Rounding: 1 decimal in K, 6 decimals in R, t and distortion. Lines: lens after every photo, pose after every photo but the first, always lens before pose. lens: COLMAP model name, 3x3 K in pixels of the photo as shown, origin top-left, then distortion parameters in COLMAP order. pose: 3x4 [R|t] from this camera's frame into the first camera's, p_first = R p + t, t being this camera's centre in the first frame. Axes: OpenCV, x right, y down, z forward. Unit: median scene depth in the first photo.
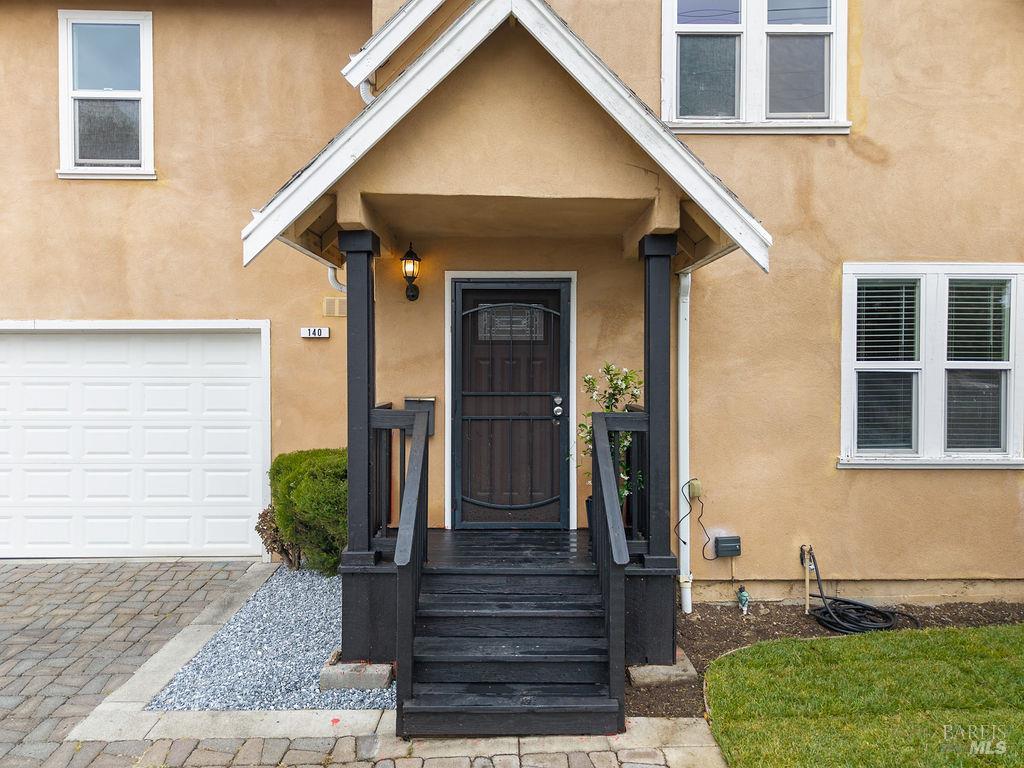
lens RADIAL K [[720.7, 0, 512.9], [0, 720.7, 383.4], [0, 0, 1]] dist [0.005232, -0.017450]
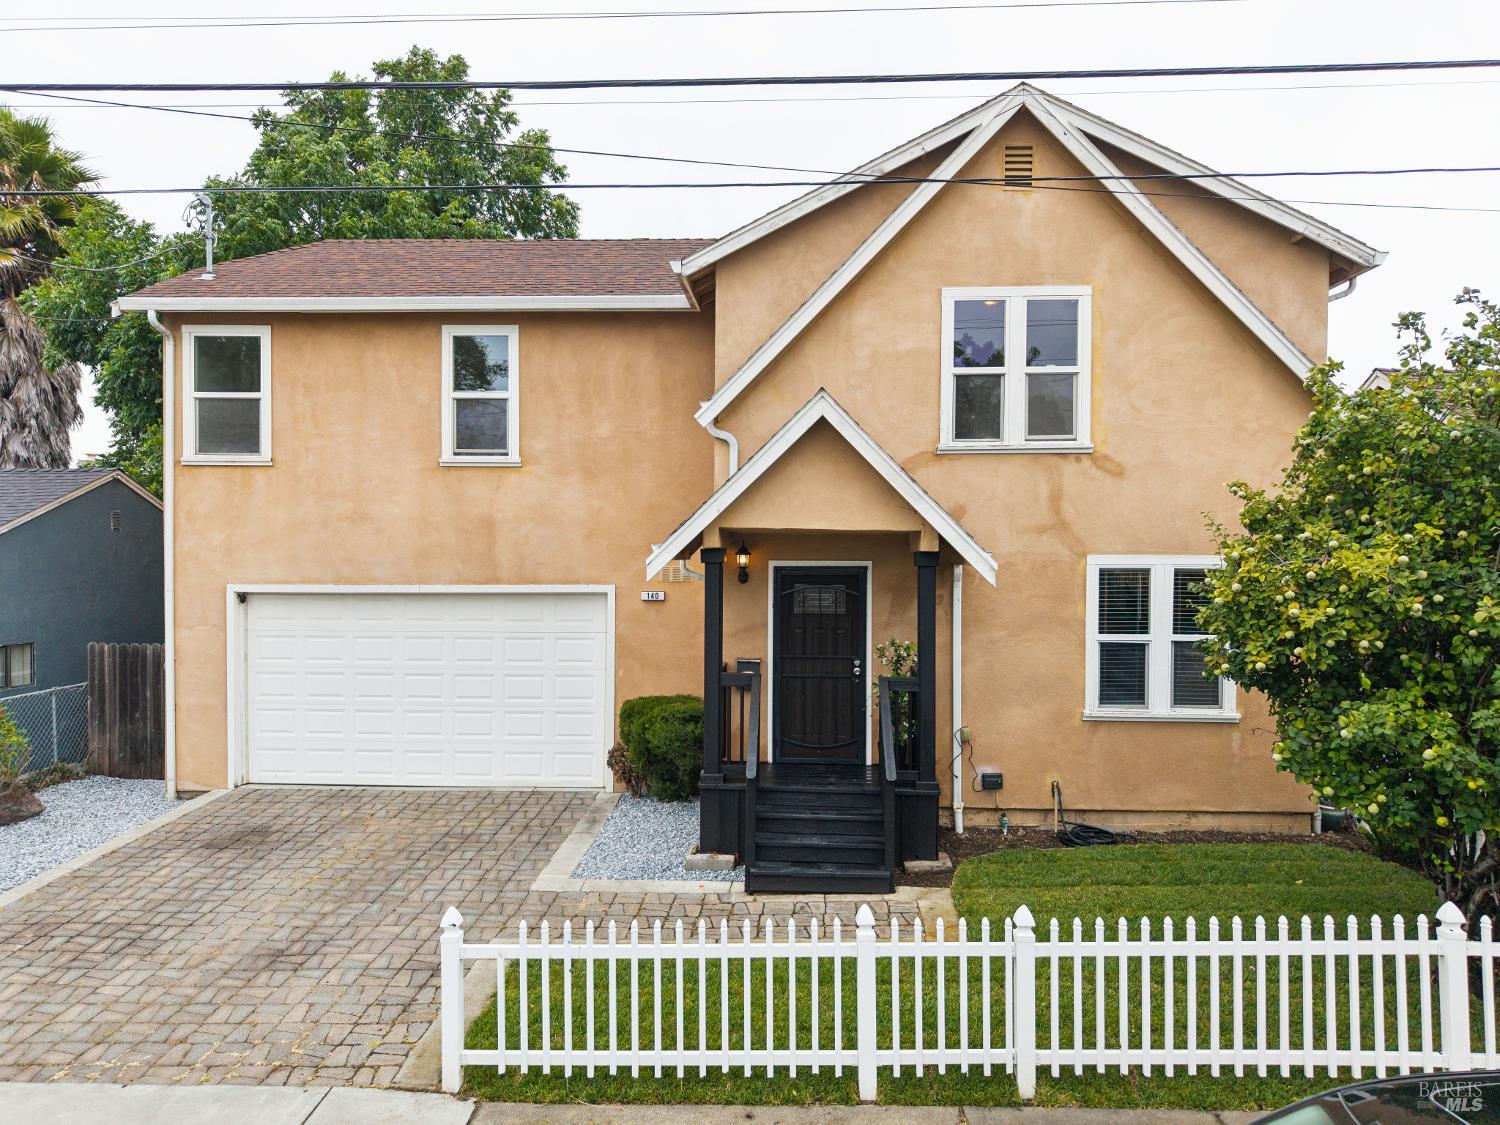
lens RADIAL K [[1055.8, 0, 749.8], [0, 1055.8, 567.7], [0, 0, 1]] dist [0.005232, -0.017450]
pose [[0.997758, 0.005485, -0.066707, -0.003396], [-0.006307, 0.999907, -0.012117, -0.120515], [0.066634, 0.012511, 0.997699, -0.867718]]
